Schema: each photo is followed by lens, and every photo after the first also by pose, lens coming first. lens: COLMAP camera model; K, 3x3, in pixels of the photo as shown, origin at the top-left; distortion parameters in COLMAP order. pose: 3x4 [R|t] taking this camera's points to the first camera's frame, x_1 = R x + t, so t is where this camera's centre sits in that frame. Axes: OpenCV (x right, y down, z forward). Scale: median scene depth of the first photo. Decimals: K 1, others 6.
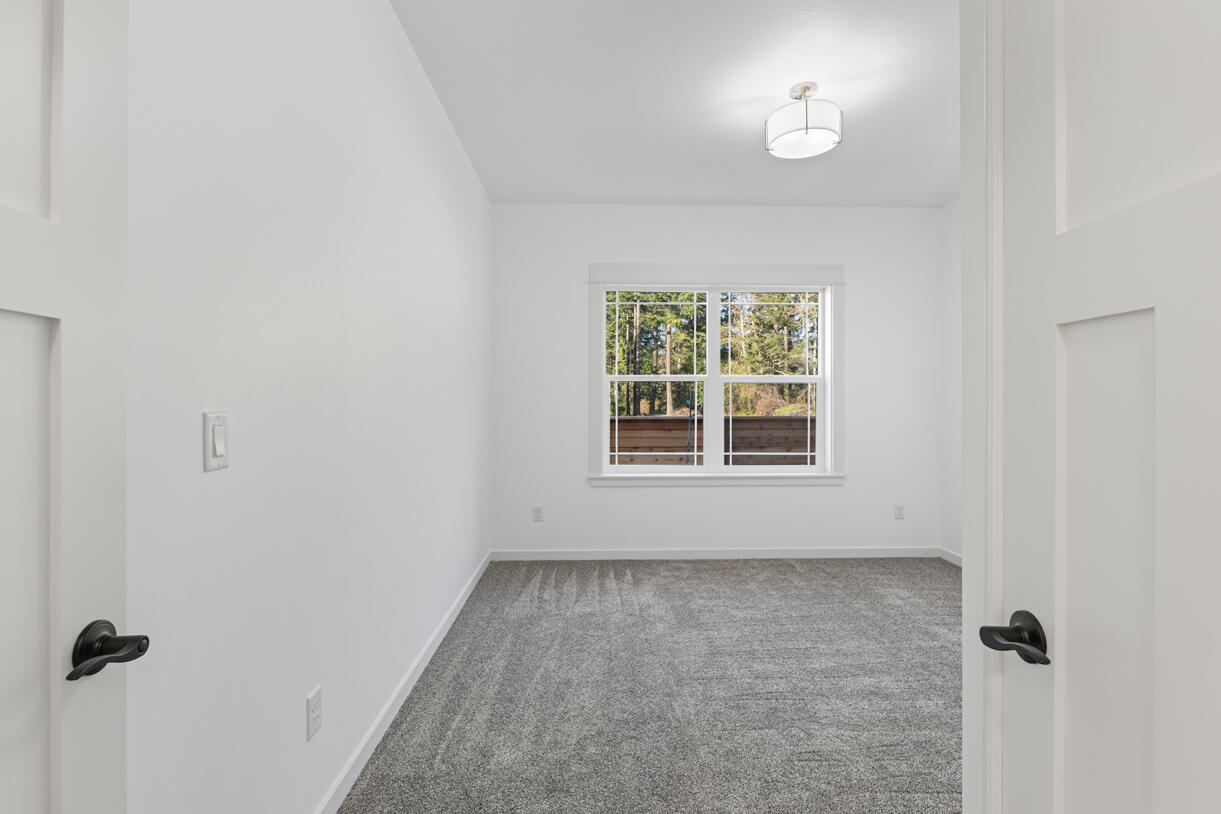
lens RADIAL K [[596.0, 0, 614.4], [0, 596.0, 402.0], [0, 0, 1]] dist [0.001558, -0.000119]
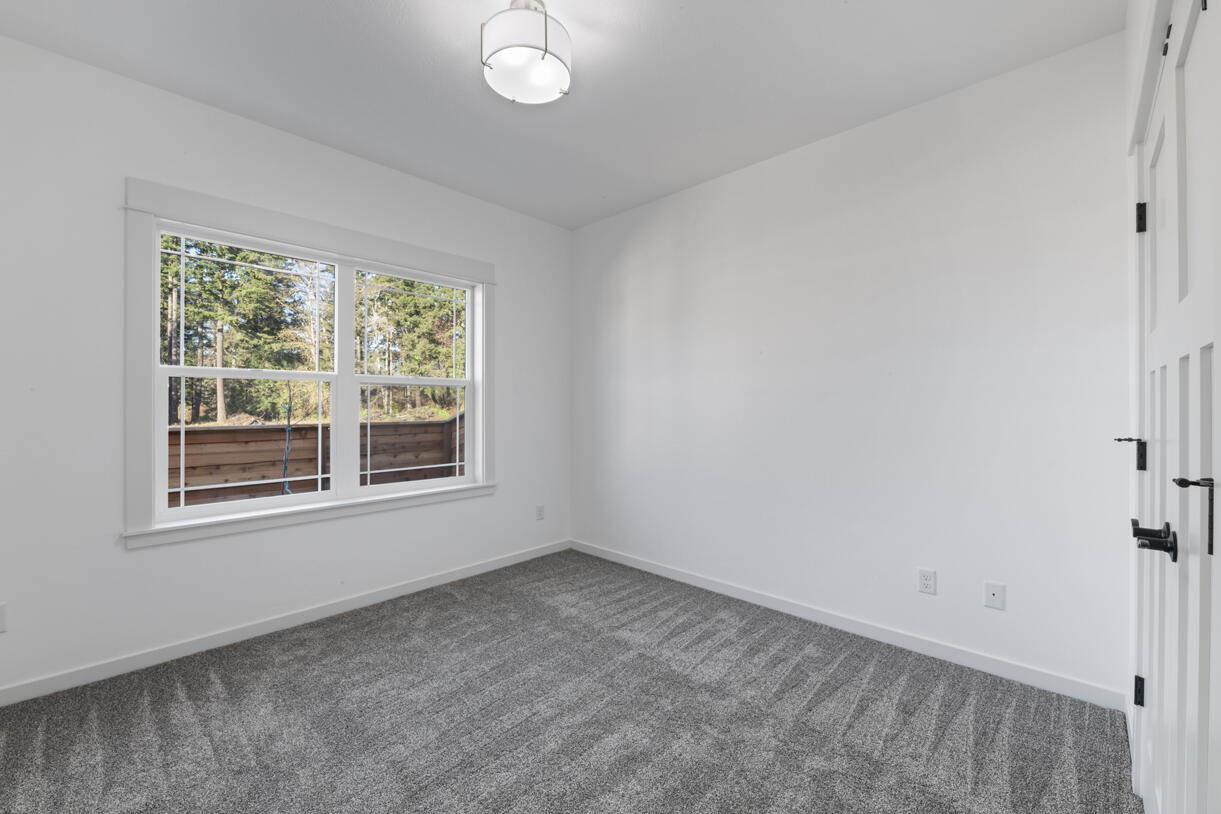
lens RADIAL K [[490.1, 0, 604.9], [0, 490.1, 405.2], [0, 0, 1]] dist [-0.001790, -0.003072]
pose [[0.716059, 0.000555, 0.698040, -0.040601], [0.002016, 0.999994, -0.002863, -0.000597], [-0.698037, 0.003457, 0.716053, 0.330508]]
